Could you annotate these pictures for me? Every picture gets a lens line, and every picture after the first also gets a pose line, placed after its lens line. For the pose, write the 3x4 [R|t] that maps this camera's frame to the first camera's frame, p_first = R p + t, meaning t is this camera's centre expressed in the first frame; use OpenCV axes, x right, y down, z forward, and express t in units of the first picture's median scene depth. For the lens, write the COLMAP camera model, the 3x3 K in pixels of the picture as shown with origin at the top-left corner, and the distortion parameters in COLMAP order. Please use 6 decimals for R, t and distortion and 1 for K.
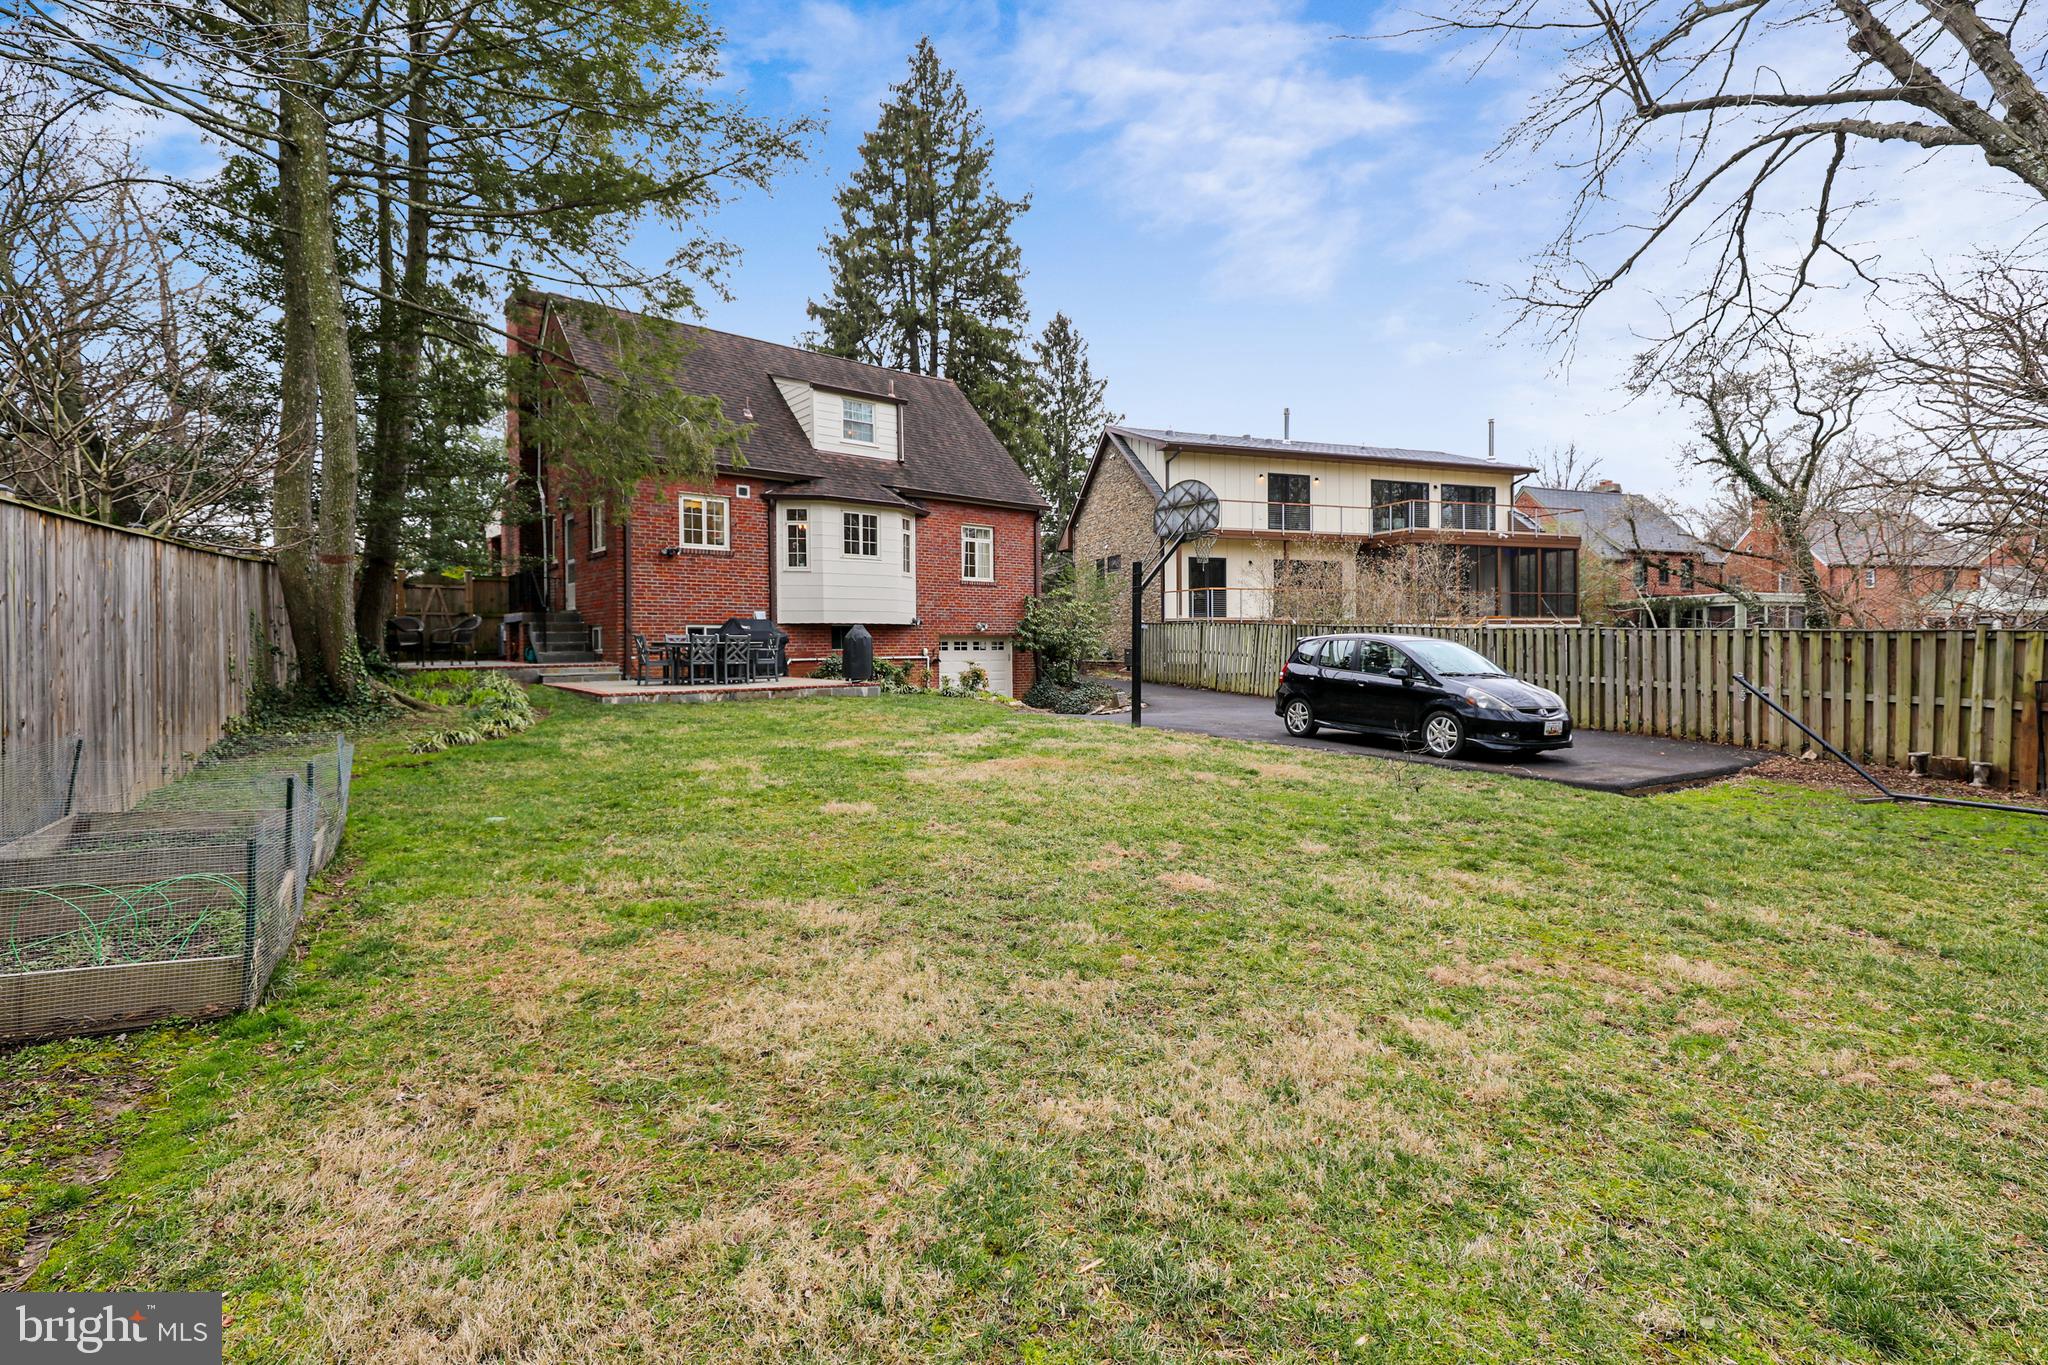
lens RADIAL K [[930.6, 0, 1024.8], [0, 930.6, 660.5], [0, 0, 1]] dist [-0.000037, -0.000230]
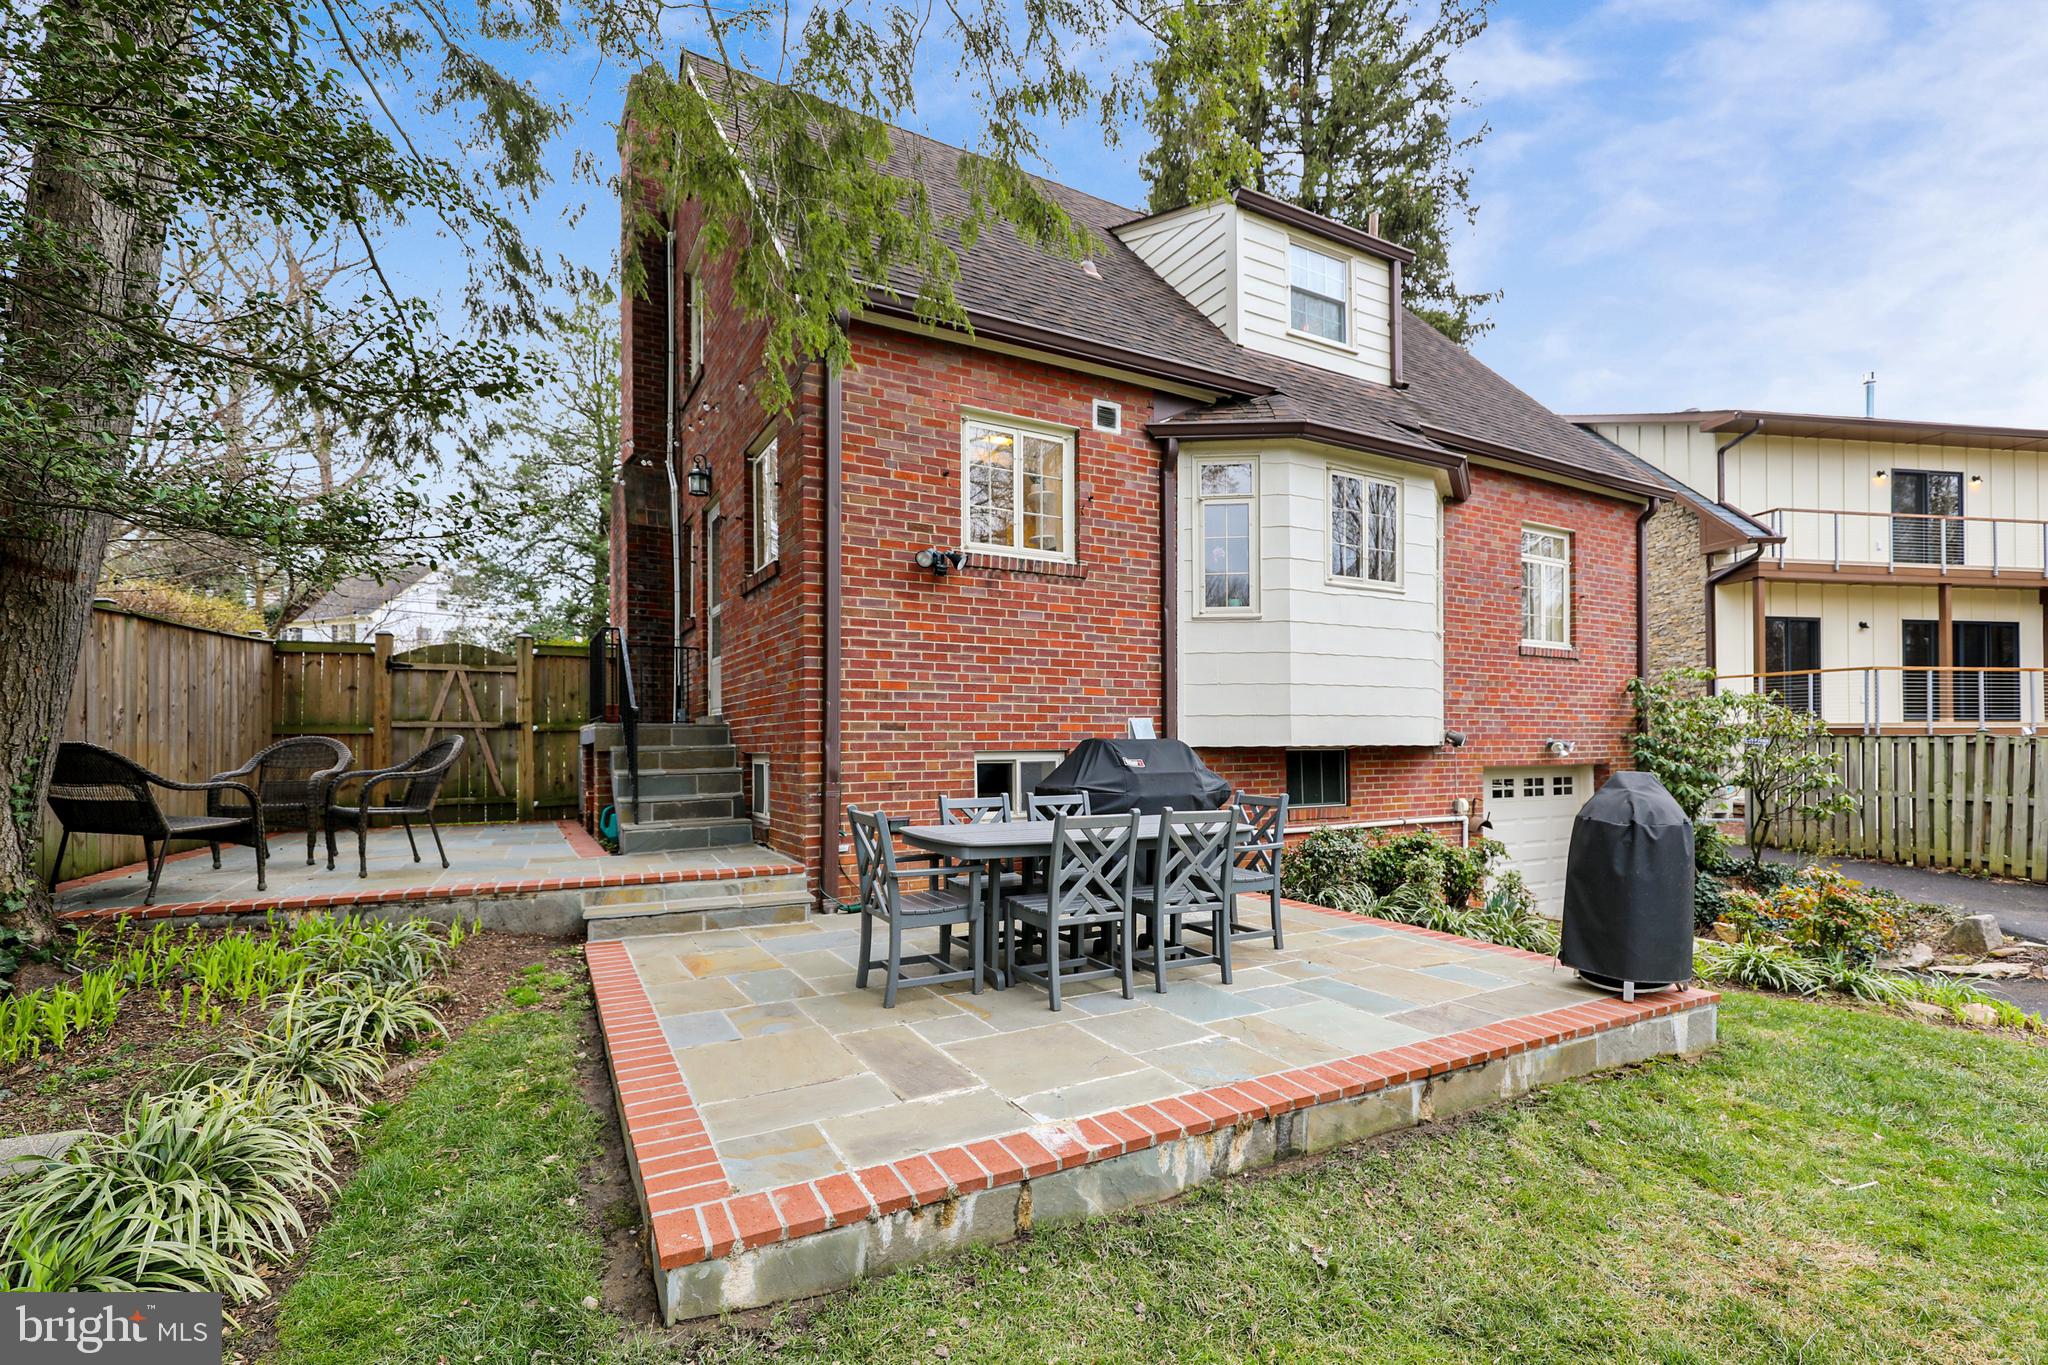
lens RADIAL K [[930.6, 0, 1043.2], [0, 930.6, 755.6], [0, 0, 1]] dist [-0.000037, -0.000230]
pose [[0.982545, 0.002879, -0.186001, -0.246768], [-0.004160, 0.999970, -0.006498, -0.032821], [0.185977, 0.007158, 0.982528, 0.585490]]
